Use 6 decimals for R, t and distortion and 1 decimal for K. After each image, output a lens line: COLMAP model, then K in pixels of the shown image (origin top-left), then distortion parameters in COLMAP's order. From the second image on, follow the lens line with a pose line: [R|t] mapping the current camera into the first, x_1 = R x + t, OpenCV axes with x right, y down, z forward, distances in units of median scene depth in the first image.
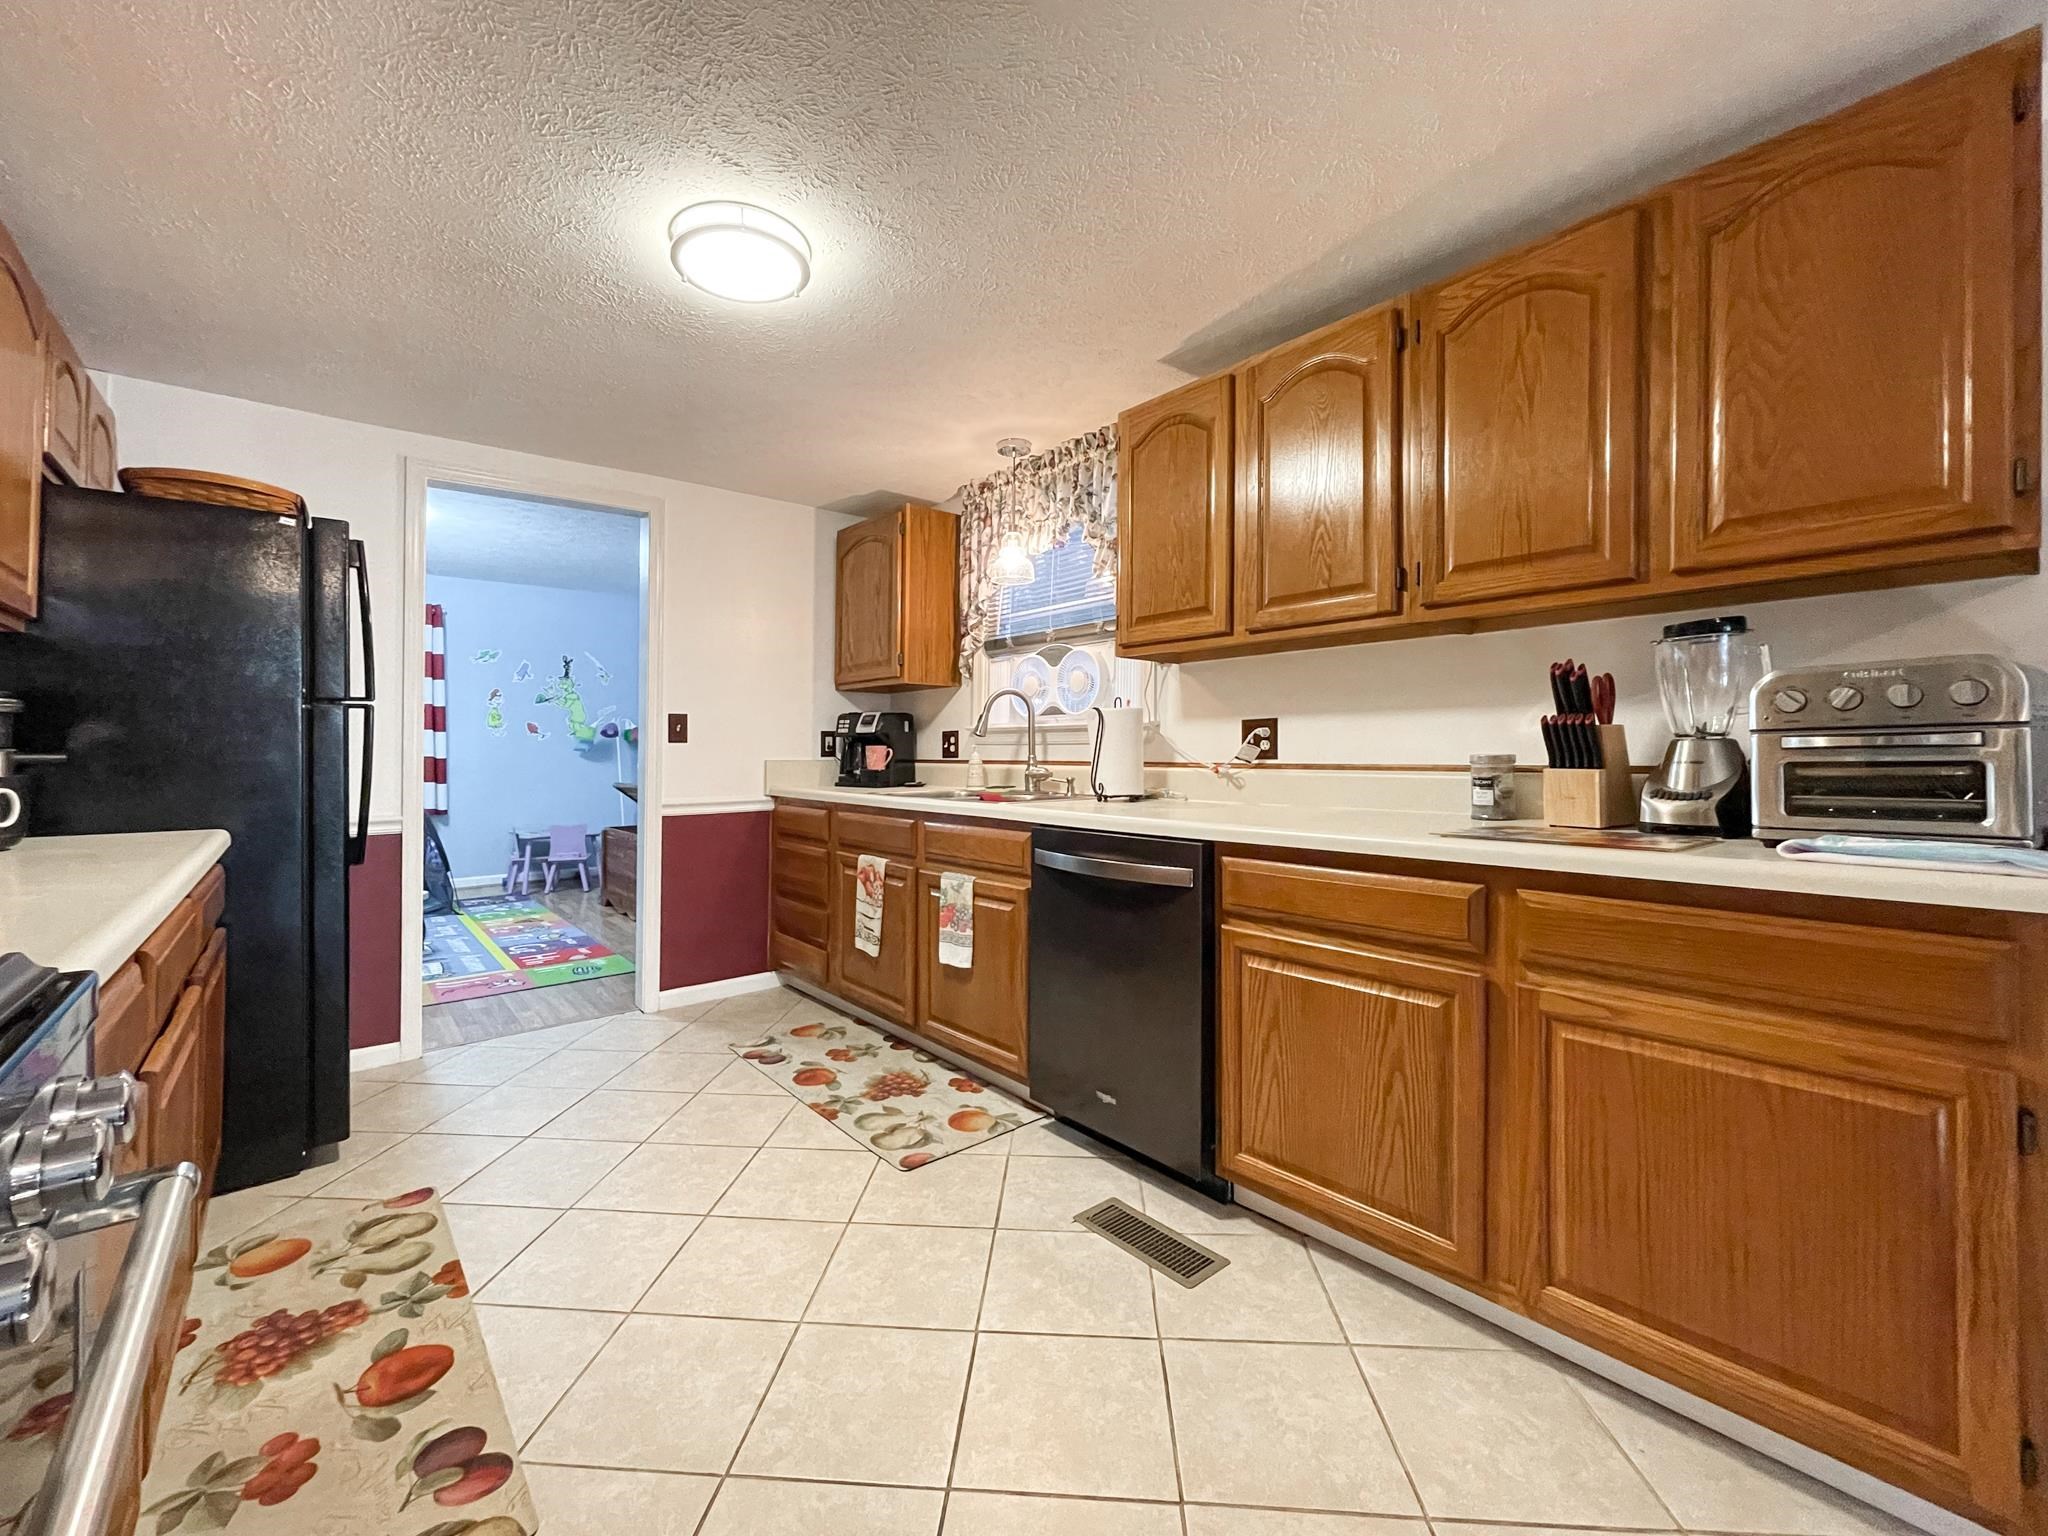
lens RADIAL K [[839.5, 0, 1019.1], [0, 839.5, 763.8], [0, 0, 1]] dist [-0.005206, -0.000115]
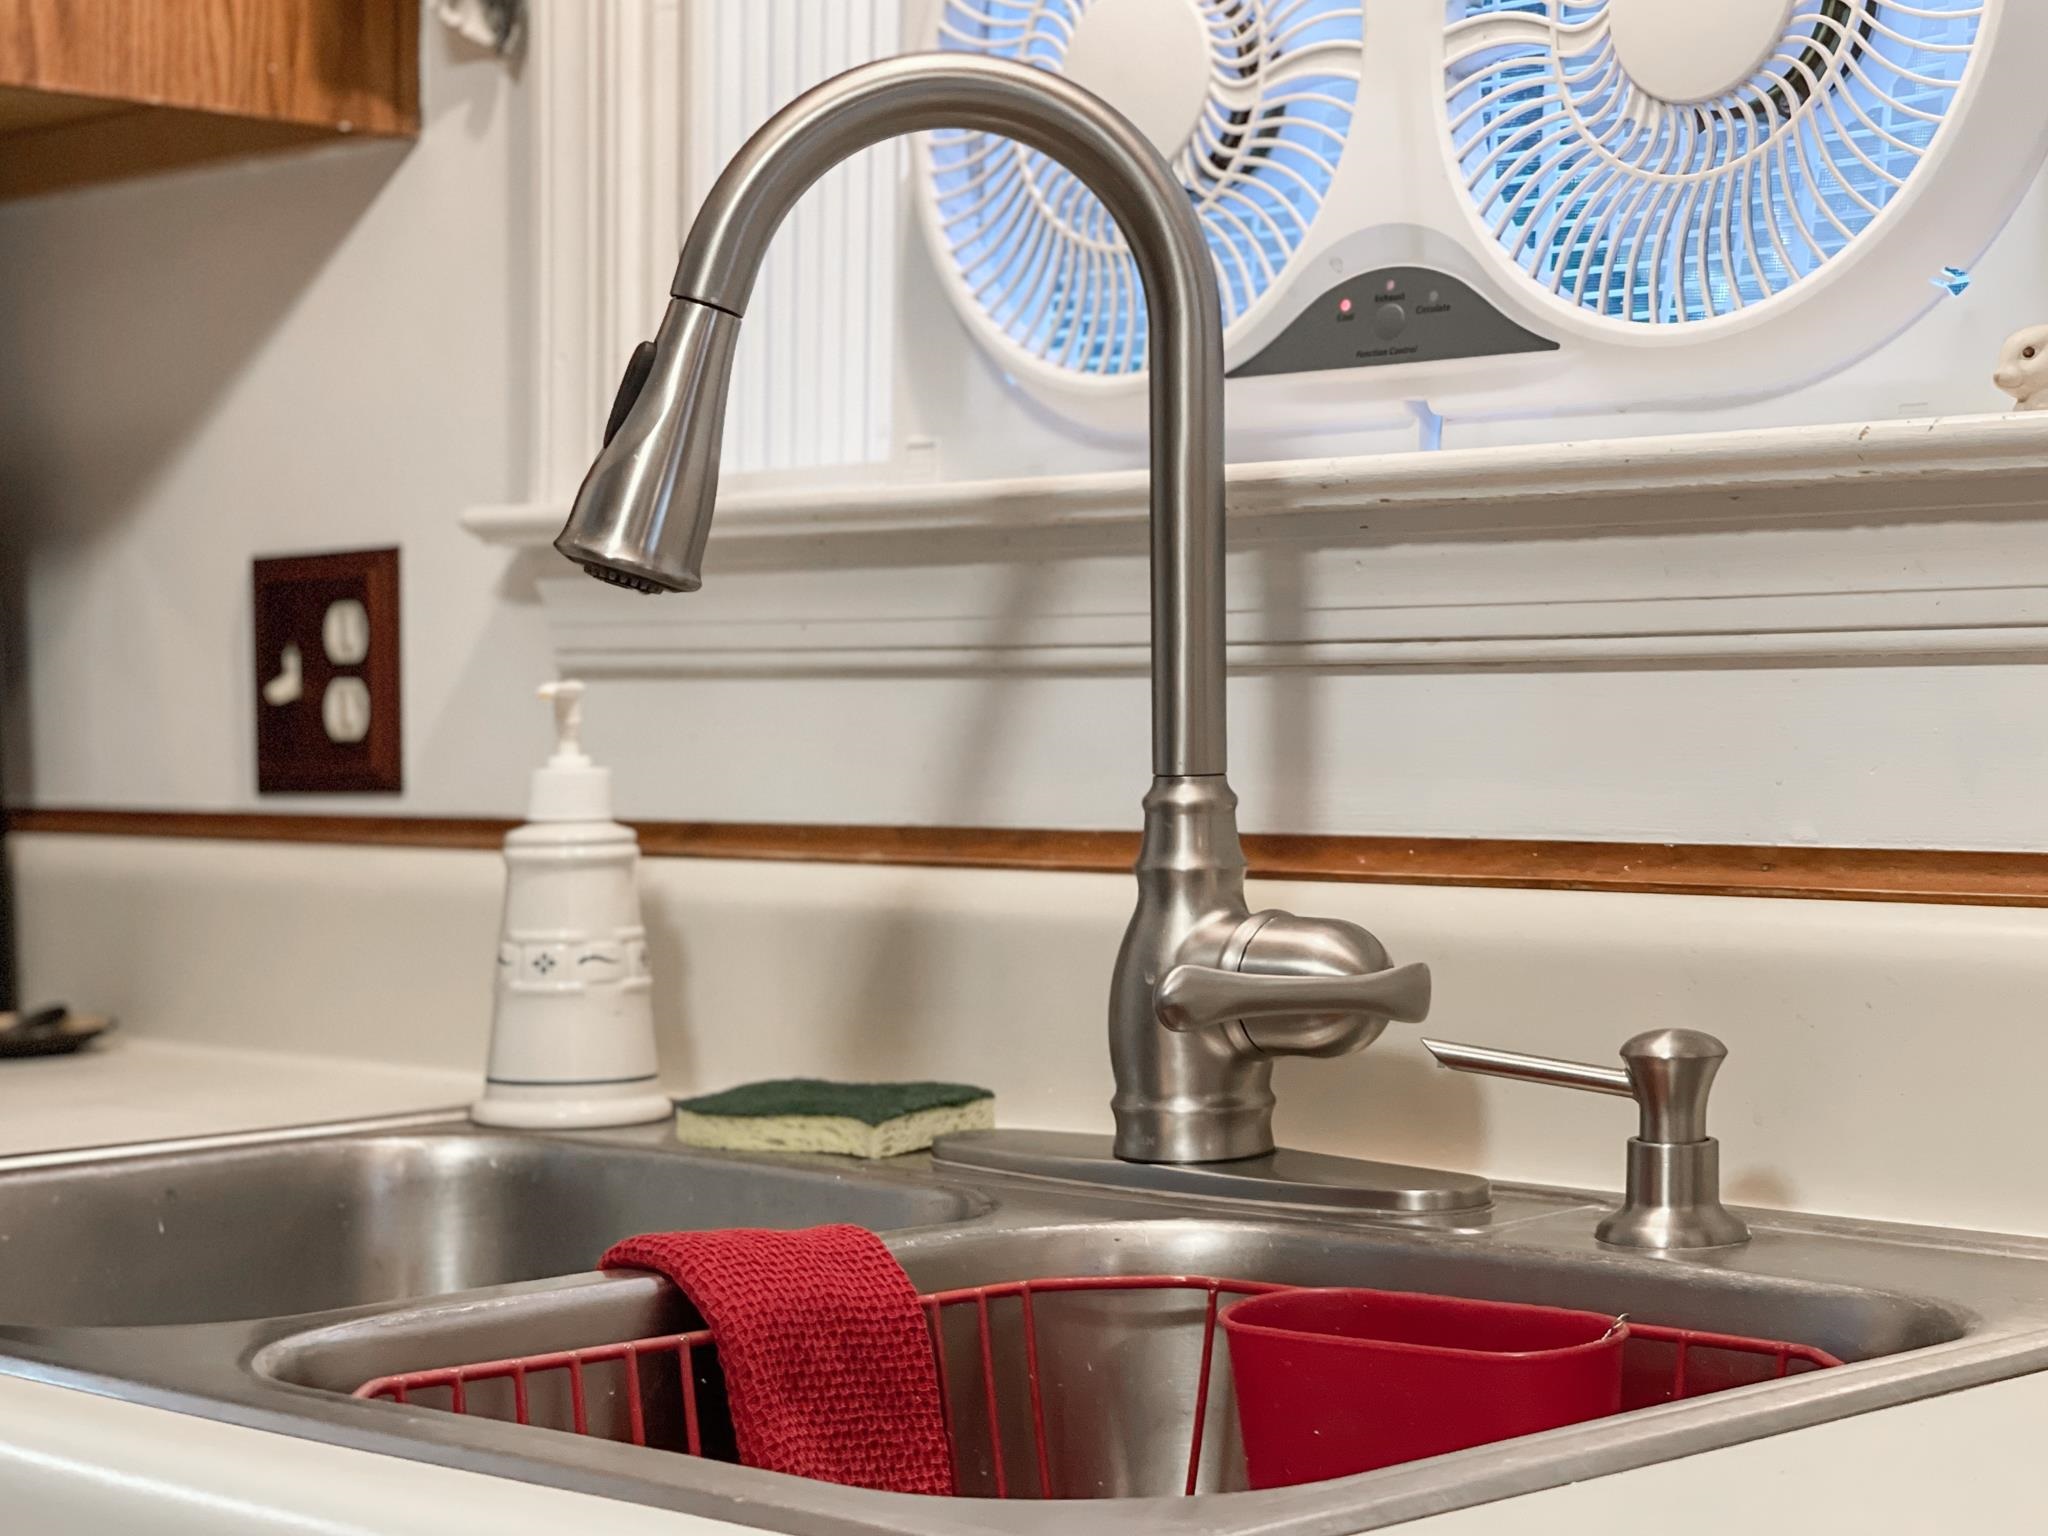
lens RADIAL K [[3990.4, 0, 1024.3], [0, 3990.4, 767.3], [0, 0, 1]] dist [0.164039, 0.000000]
pose [[0.996434, -0.009874, 0.083799, -0.039588], [0.009603, 0.999947, 0.003634, -0.013368], [-0.083831, -0.002817, 0.996476, 0.532010]]
